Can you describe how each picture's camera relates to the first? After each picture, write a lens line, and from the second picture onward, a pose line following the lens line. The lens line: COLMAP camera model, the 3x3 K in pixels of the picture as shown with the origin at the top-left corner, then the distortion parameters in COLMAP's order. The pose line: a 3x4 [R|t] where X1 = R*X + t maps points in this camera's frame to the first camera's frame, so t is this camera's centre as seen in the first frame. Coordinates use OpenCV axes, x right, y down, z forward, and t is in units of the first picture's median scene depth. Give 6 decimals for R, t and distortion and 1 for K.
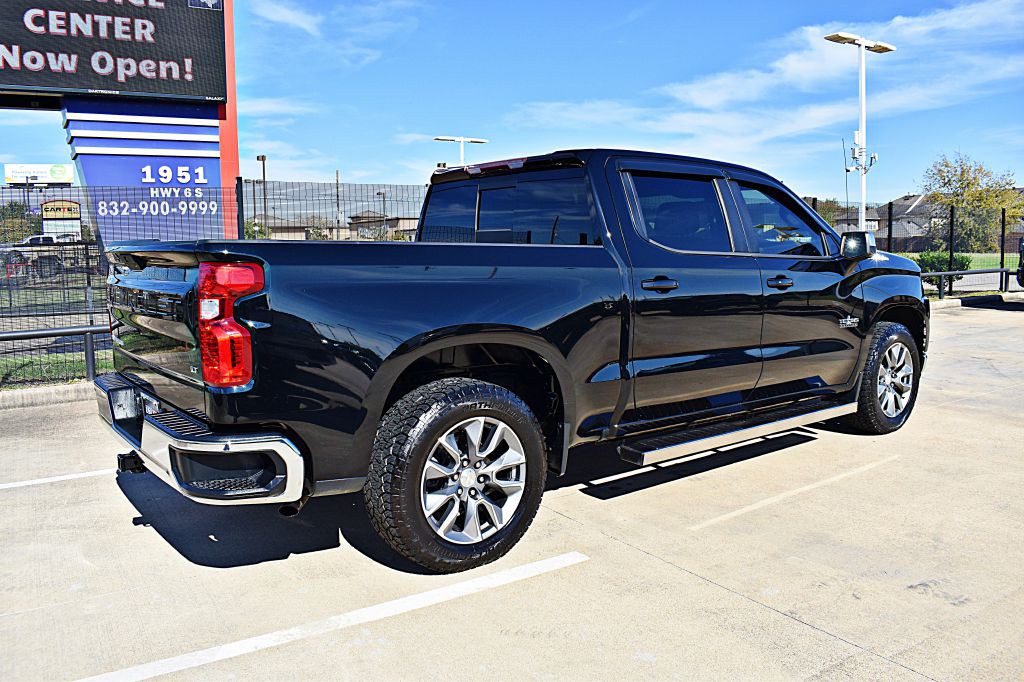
lens RADIAL K [[788.2, 0, 507.9], [0, 788.2, 338.5], [0, 0, 1]] dist [-0.101713, 0.020623]
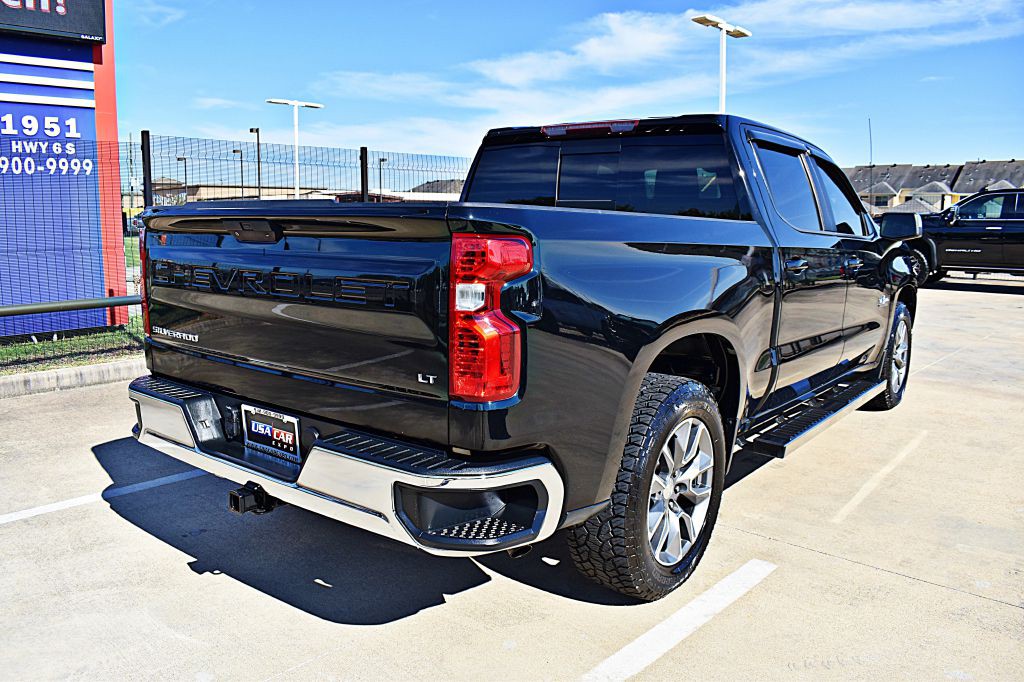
lens RADIAL K [[777.3, 0, 512.0], [0, 777.3, 341.0], [0, 0, 1]] dist [-0.112374, 0.030698]
pose [[0.967054, -0.017766, 0.253951, -0.148771], [0.007708, 0.999148, 0.040549, -0.007026], [-0.254455, -0.037256, 0.966367, 0.080242]]
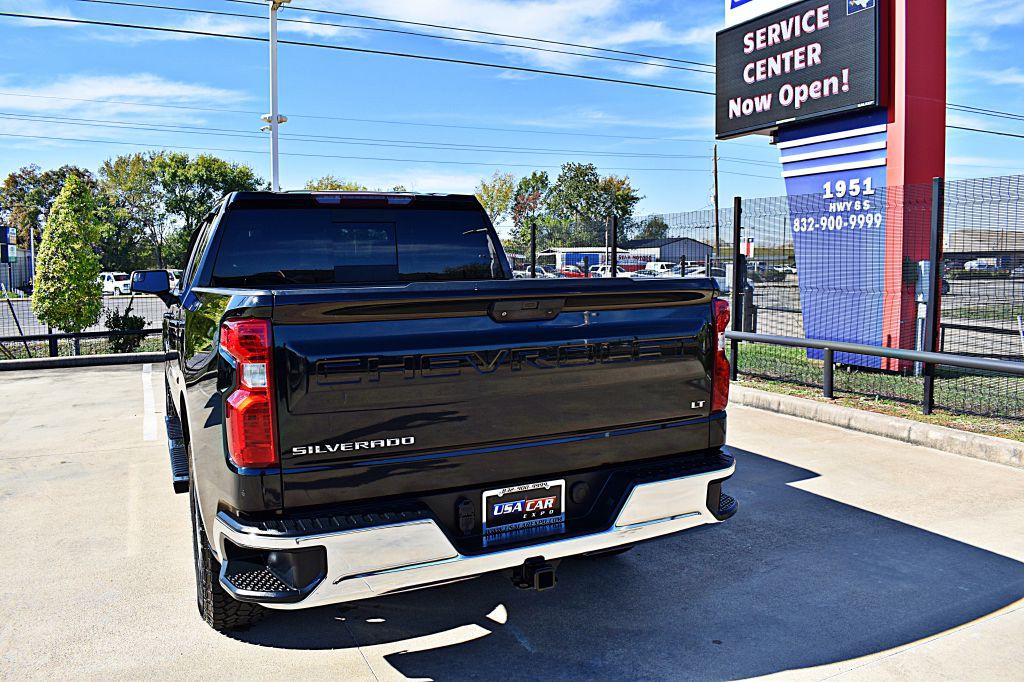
lens RADIAL K [[788.2, 0, 507.9], [0, 788.2, 338.5], [0, 0, 1]] dist [-0.101713, 0.020623]
pose [[-0.139169, 0.113215, -0.983776, 0.641084], [-0.104072, 0.986269, 0.128224, -0.107003], [0.984785, 0.120229, -0.125476, 0.739100]]
